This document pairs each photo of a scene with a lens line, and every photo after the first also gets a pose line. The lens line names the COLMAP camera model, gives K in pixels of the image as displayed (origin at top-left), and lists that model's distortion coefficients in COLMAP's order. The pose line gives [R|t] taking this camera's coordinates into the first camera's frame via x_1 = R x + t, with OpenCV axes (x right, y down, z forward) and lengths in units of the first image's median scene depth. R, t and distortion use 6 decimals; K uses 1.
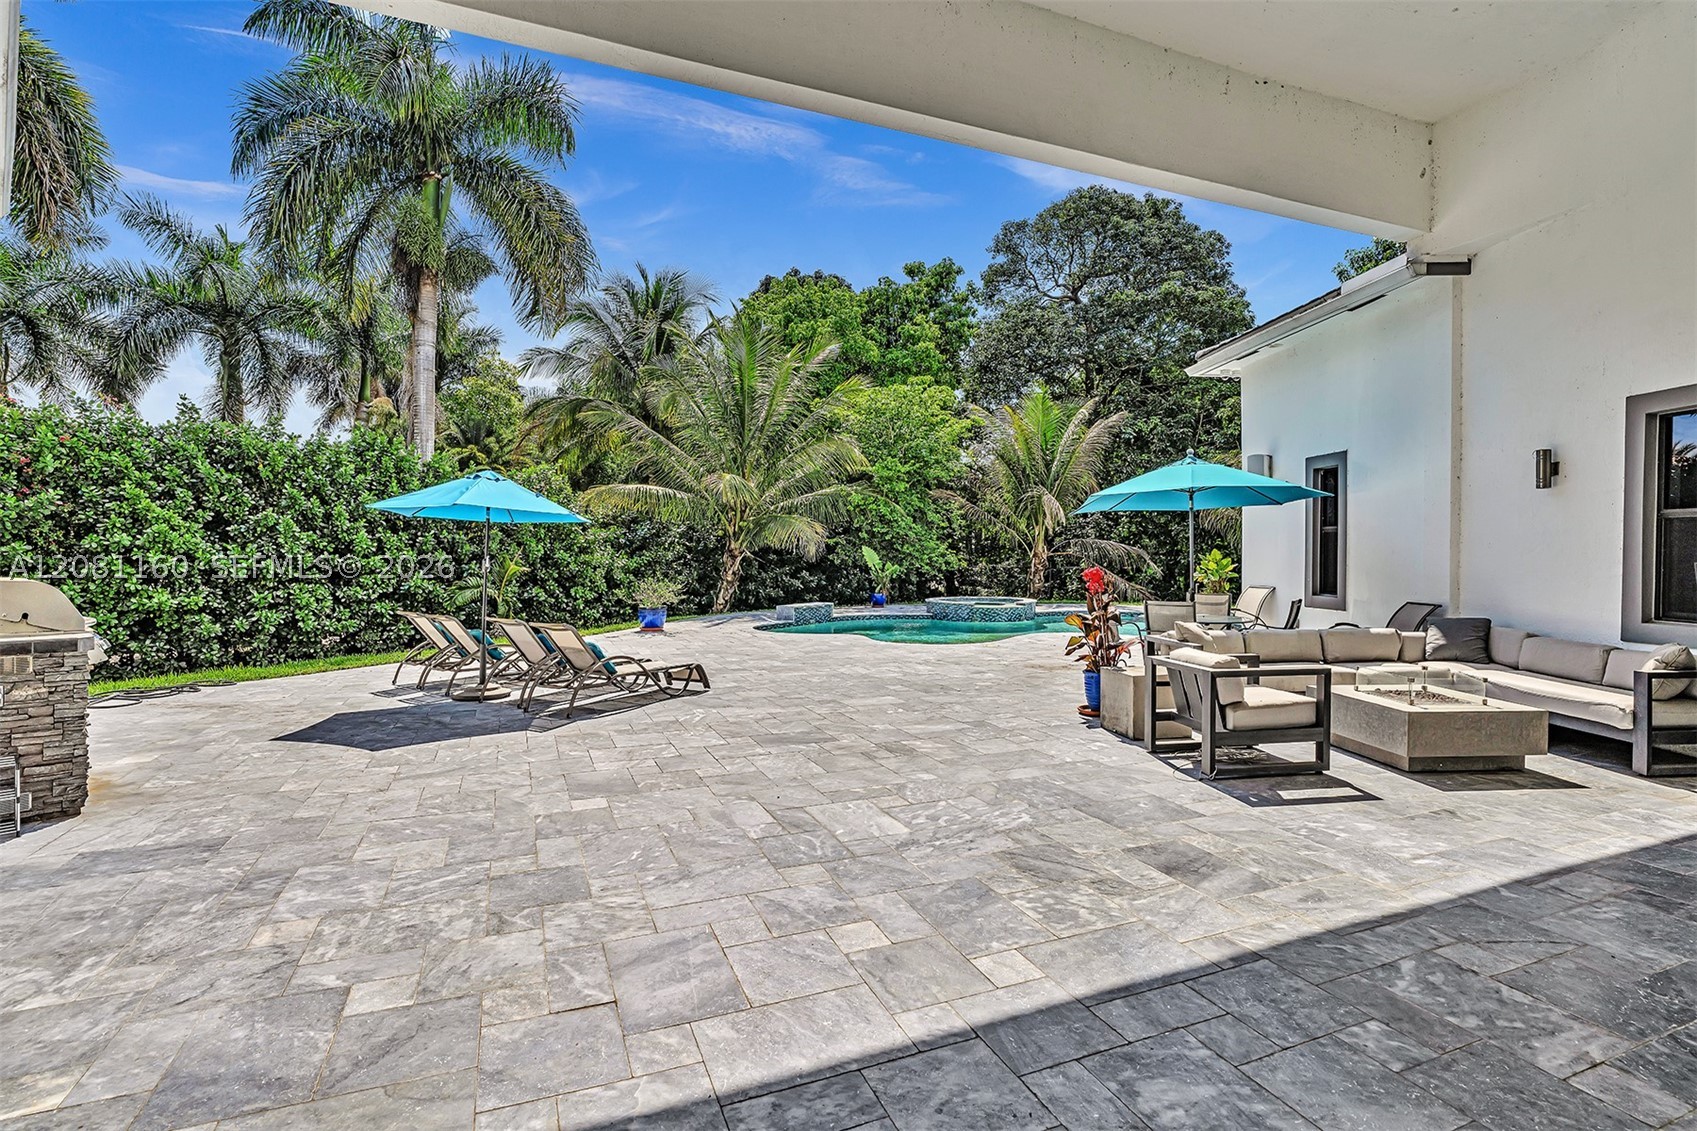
lens RADIAL K [[802.3, 0, 848.9], [0, 802.3, 541.5], [0, 0, 1]] dist [-0.004974, 0.000873]
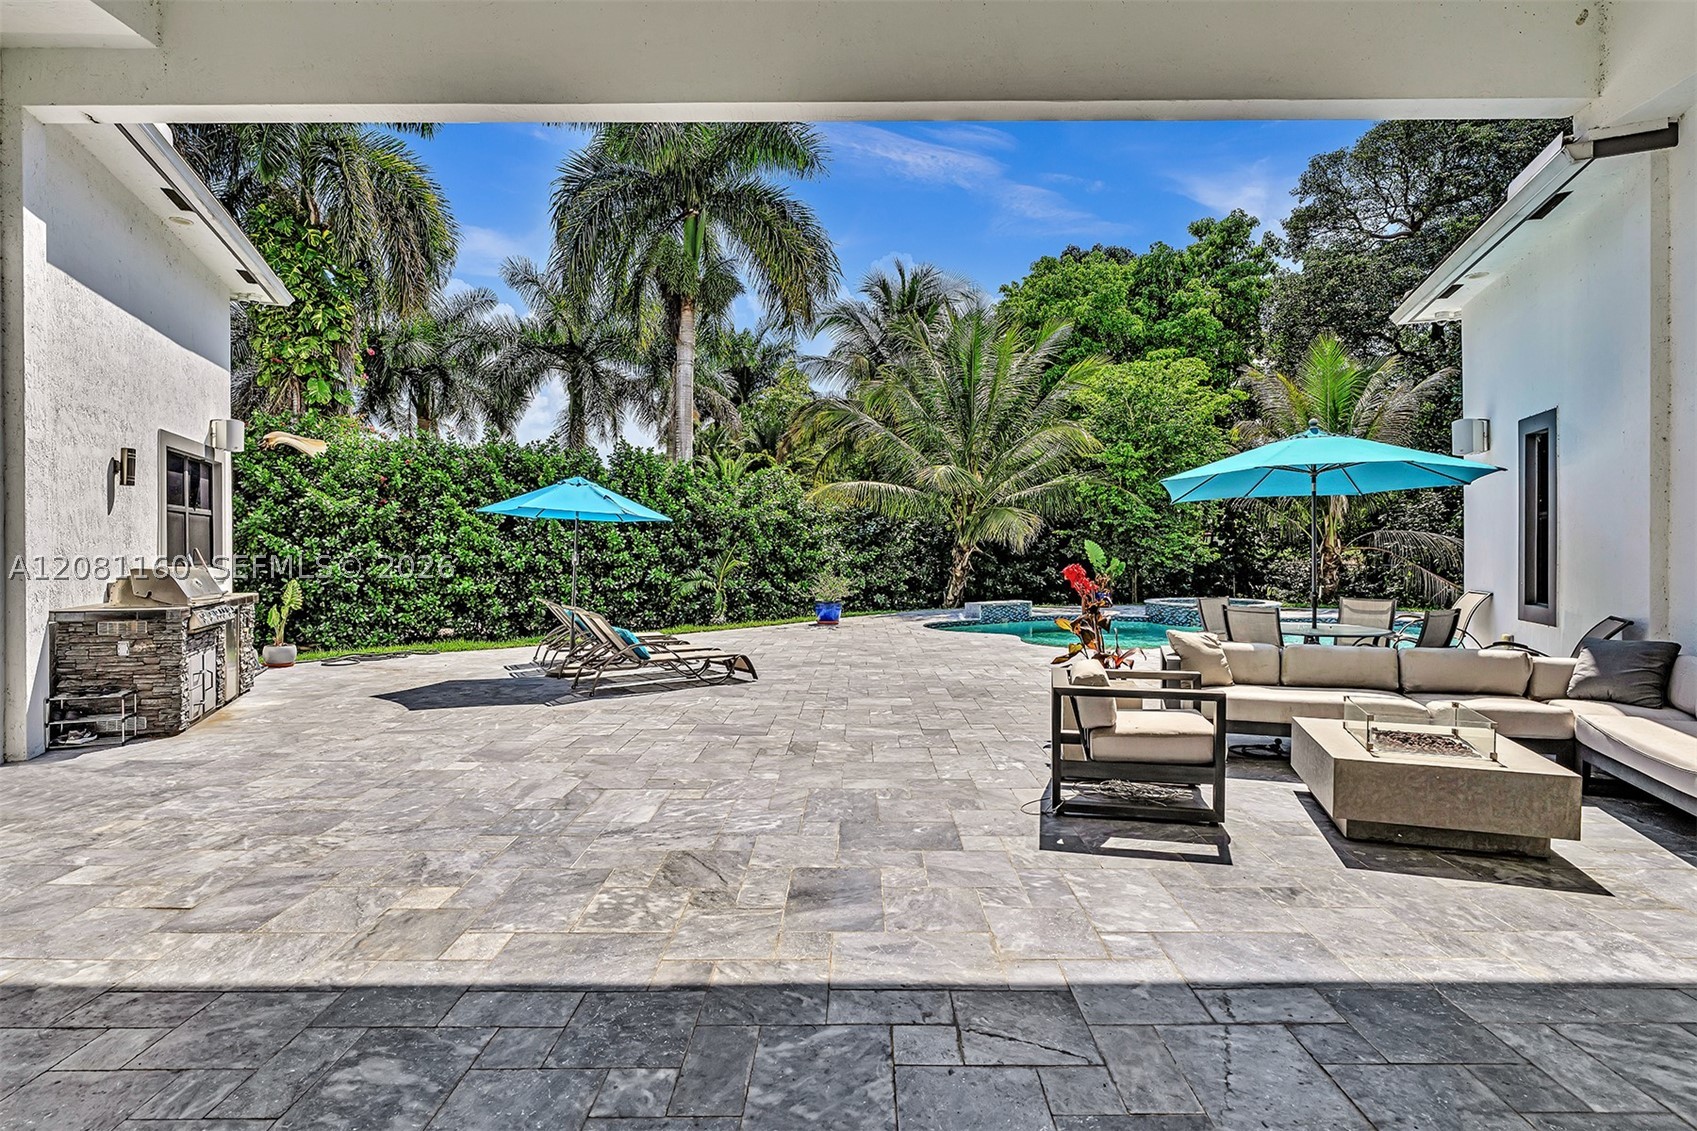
lens RADIAL K [[822.3, 0, 847.5], [0, 822.3, 529.1], [0, 0, 1]] dist [-0.004818, 0.001420]
pose [[0.922261, -0.010316, -0.386431, 0.193988], [0.007038, 0.999926, -0.009896, 0.000302], [0.386504, 0.006407, 0.922265, 0.035584]]
